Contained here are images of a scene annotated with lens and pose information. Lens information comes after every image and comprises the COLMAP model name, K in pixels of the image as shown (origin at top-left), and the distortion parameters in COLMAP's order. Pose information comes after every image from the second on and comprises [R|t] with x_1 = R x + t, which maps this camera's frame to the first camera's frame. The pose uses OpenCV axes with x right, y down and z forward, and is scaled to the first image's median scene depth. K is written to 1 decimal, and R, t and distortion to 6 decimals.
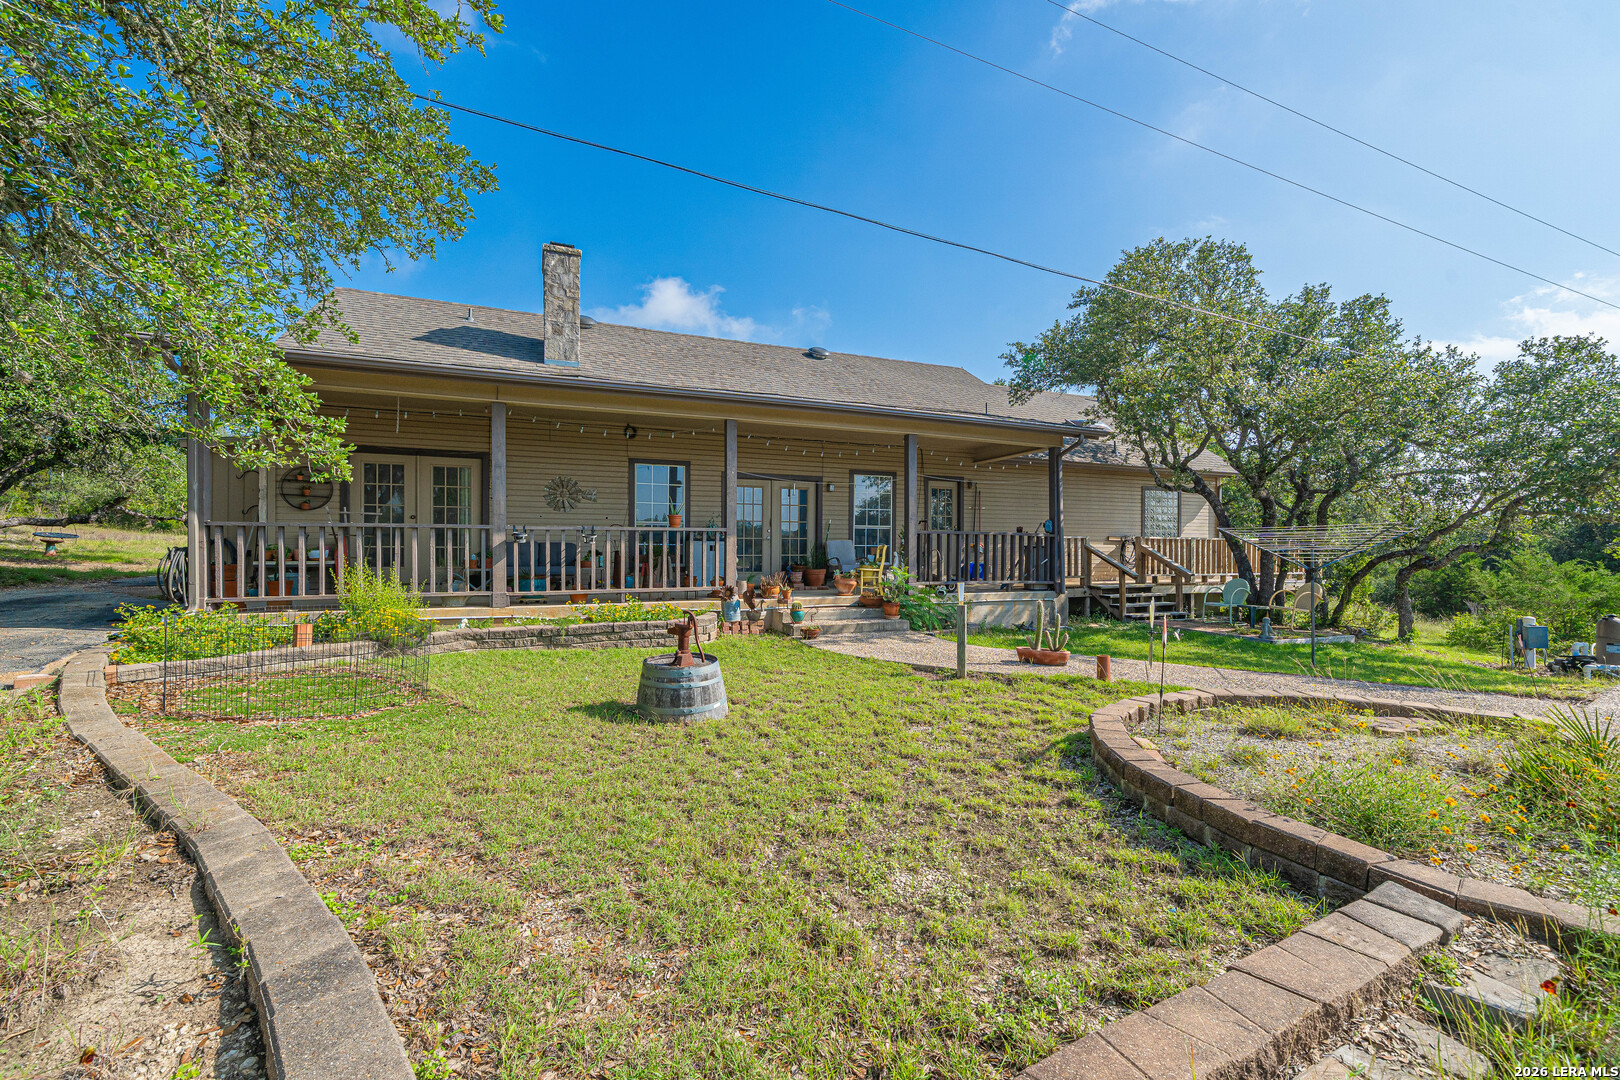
lens RADIAL K [[678.1, 0, 810.9], [0, 678.1, 540.5], [0, 0, 1]] dist [0.001622, 0.000193]
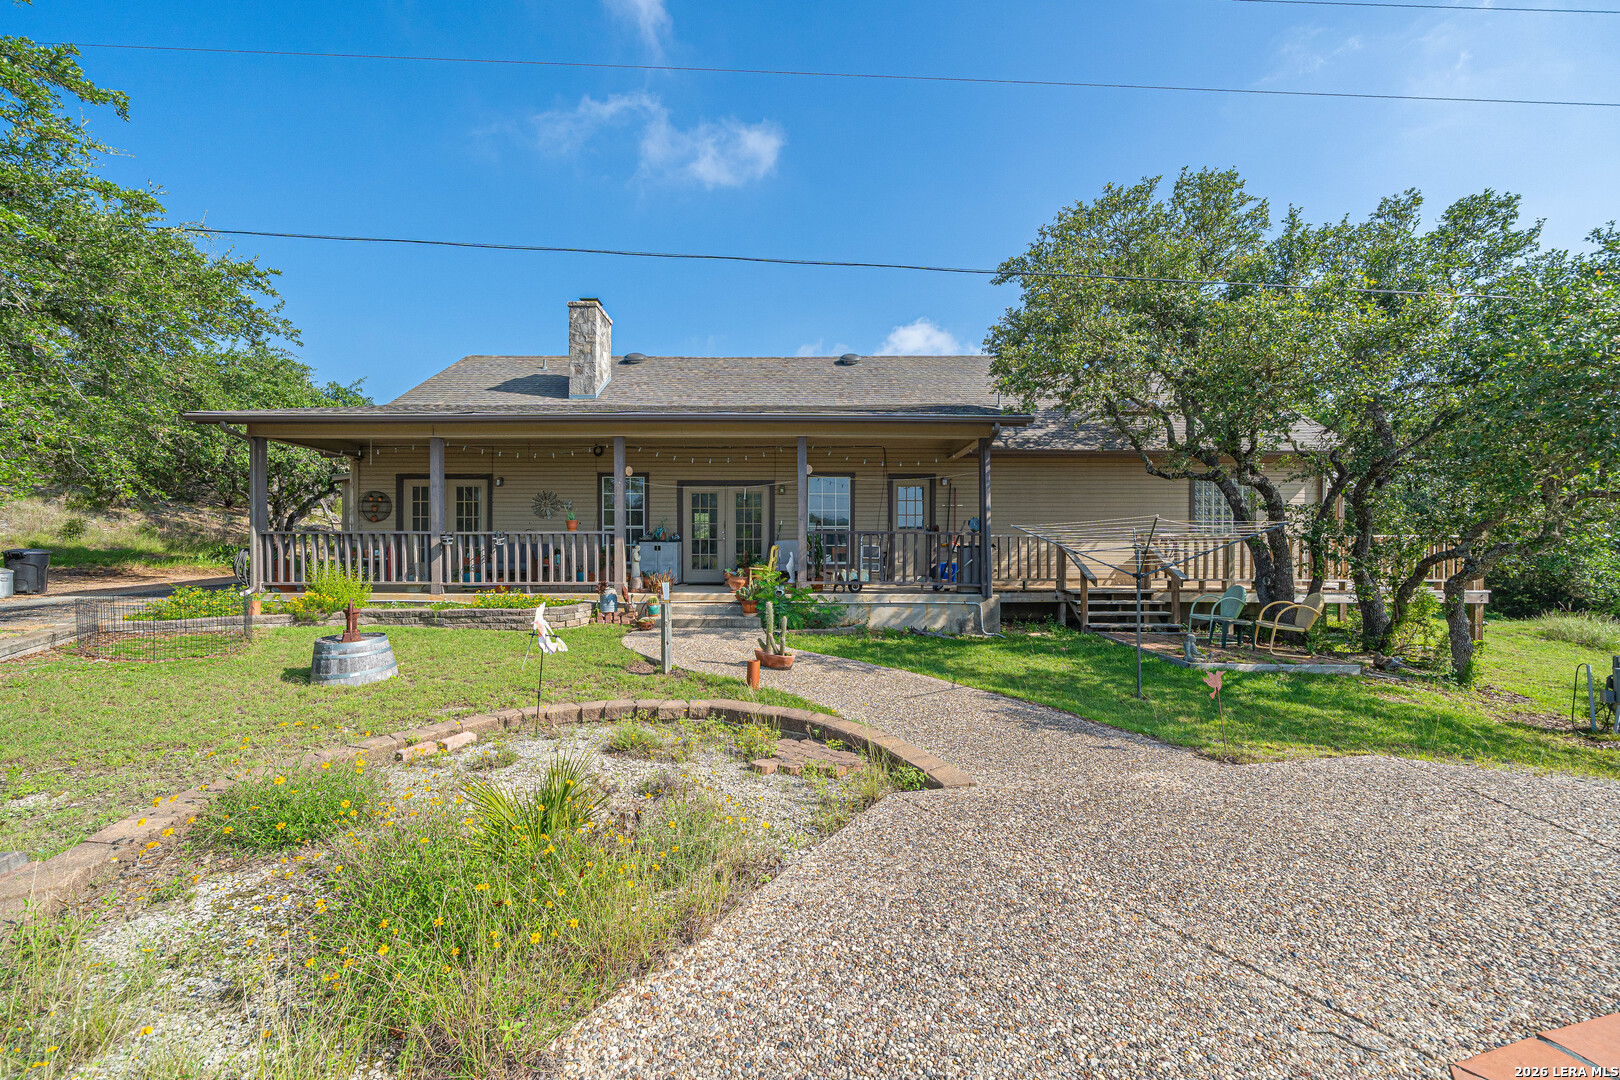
lens RADIAL K [[638.8, 0, 810.3], [0, 638.8, 543.6], [0, 0, 1]] dist [-0.000551, -0.000328]
pose [[0.917507, -0.003647, -0.397702, 0.508062], [0.005924, 0.999972, 0.004496, -0.000063], [0.397675, -0.006481, 0.917503, 0.116191]]
